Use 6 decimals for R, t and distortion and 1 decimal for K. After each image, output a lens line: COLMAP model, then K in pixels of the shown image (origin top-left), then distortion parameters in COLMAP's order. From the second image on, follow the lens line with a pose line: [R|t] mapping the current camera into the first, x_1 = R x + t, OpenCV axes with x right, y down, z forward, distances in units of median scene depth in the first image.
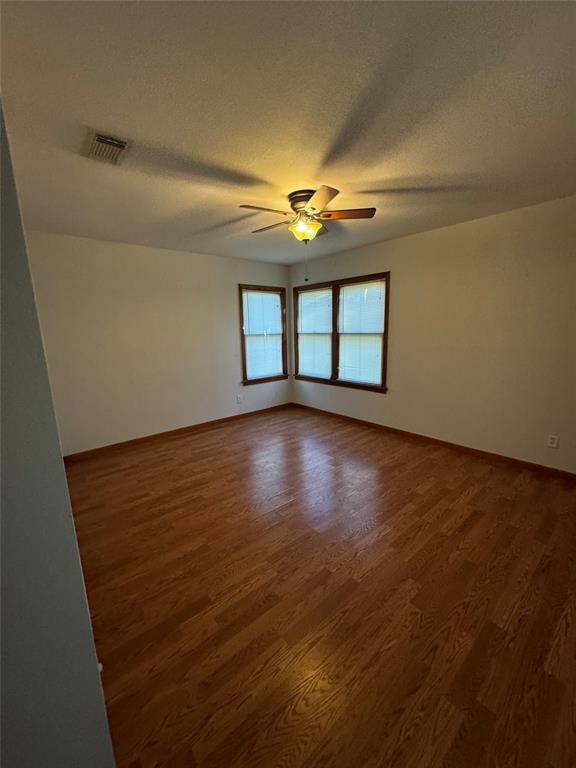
lens RADIAL K [[309.8, 0, 288.0], [0, 309.8, 384.0], [0, 0, 1]] dist [-0.000340, -0.000146]
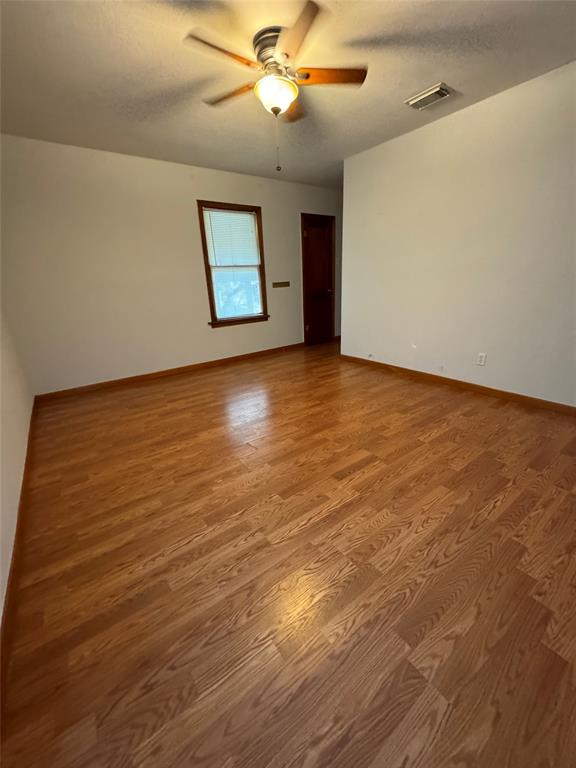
lens RADIAL K [[309.8, 0, 288.0], [0, 309.8, 384.0], [0, 0, 1]] dist [-0.000340, -0.000146]
pose [[-0.995267, 0.036445, 0.090089, -0.009208], [0.075867, 0.870717, 0.485897, -0.203724], [-0.060734, 0.490432, -0.869361, 1.636863]]
